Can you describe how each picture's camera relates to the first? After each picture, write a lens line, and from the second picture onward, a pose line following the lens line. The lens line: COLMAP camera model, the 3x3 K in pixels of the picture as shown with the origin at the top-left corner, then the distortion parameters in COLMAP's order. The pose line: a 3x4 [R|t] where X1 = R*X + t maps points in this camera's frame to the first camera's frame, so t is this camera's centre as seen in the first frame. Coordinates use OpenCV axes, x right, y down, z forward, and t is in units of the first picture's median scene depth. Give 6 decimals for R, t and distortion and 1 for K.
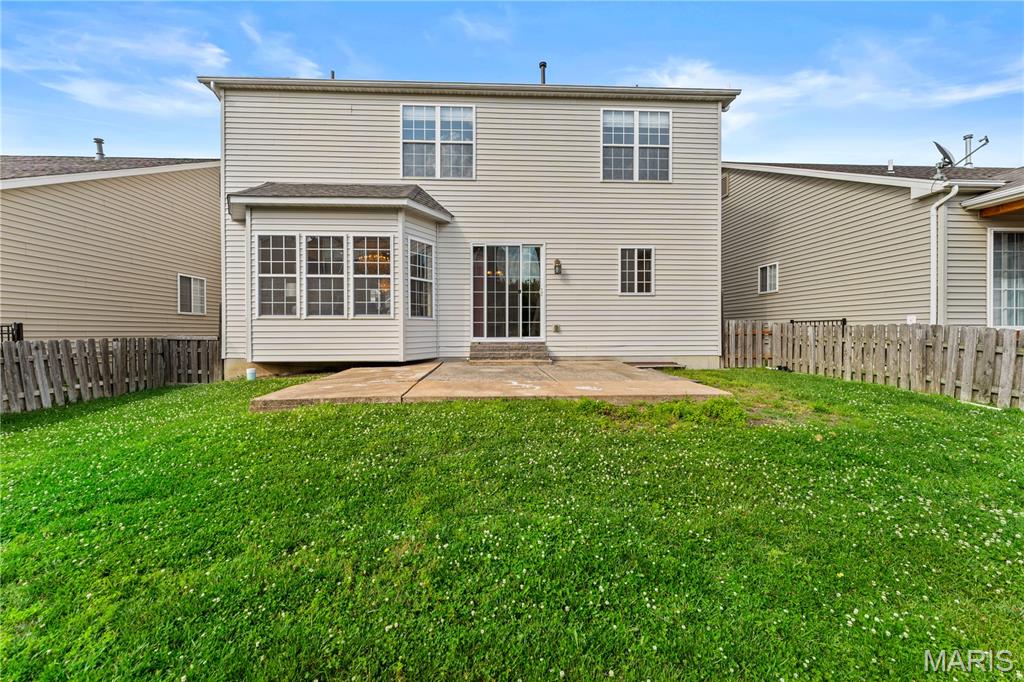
lens RADIAL K [[406.0, 0, 511.2], [0, 406.0, 335.9], [0, 0, 1]] dist [-0.003812, -0.000938]
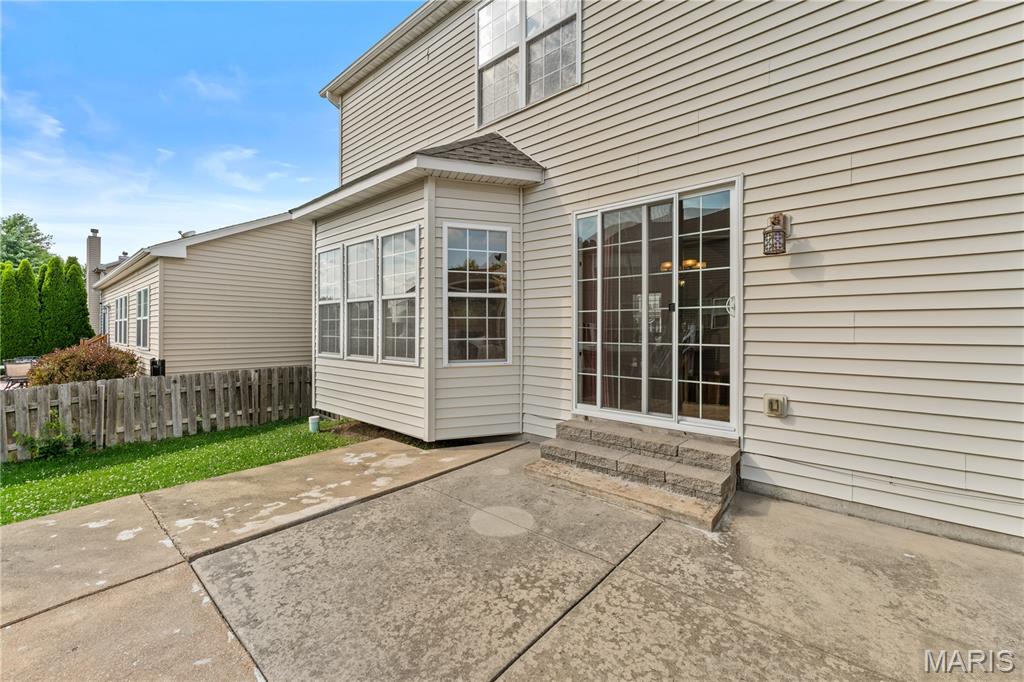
lens RADIAL K [[406.0, 0, 520.0], [0, 406.0, 328.6], [0, 0, 1]] dist [-0.003812, -0.000938]
pose [[0.718738, 0.003575, -0.695272, 0.202134], [-0.011223, 0.999916, -0.006461, -0.084966], [0.695190, 0.012447, 0.718718, 0.604072]]
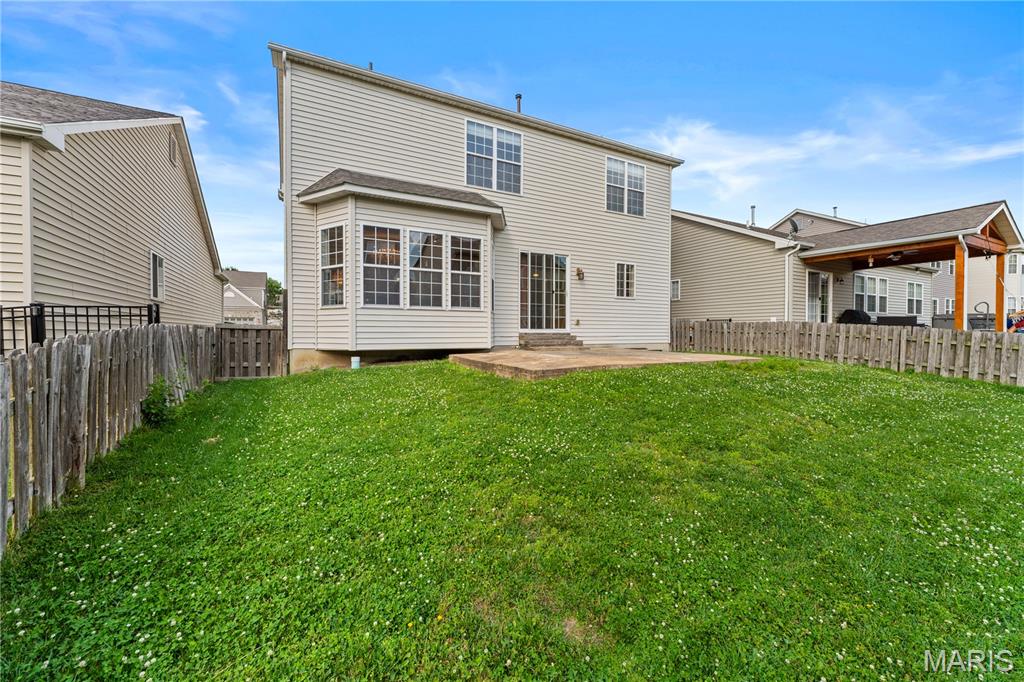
lens RADIAL K [[406.0, 0, 516.7], [0, 406.0, 337.4], [0, 0, 1]] dist [-0.003812, -0.000938]
pose [[0.904543, -0.001440, 0.426381, -0.618756], [-0.000691, 0.999988, 0.004844, 0.023394], [-0.426383, -0.004676, 0.904531, -0.070615]]
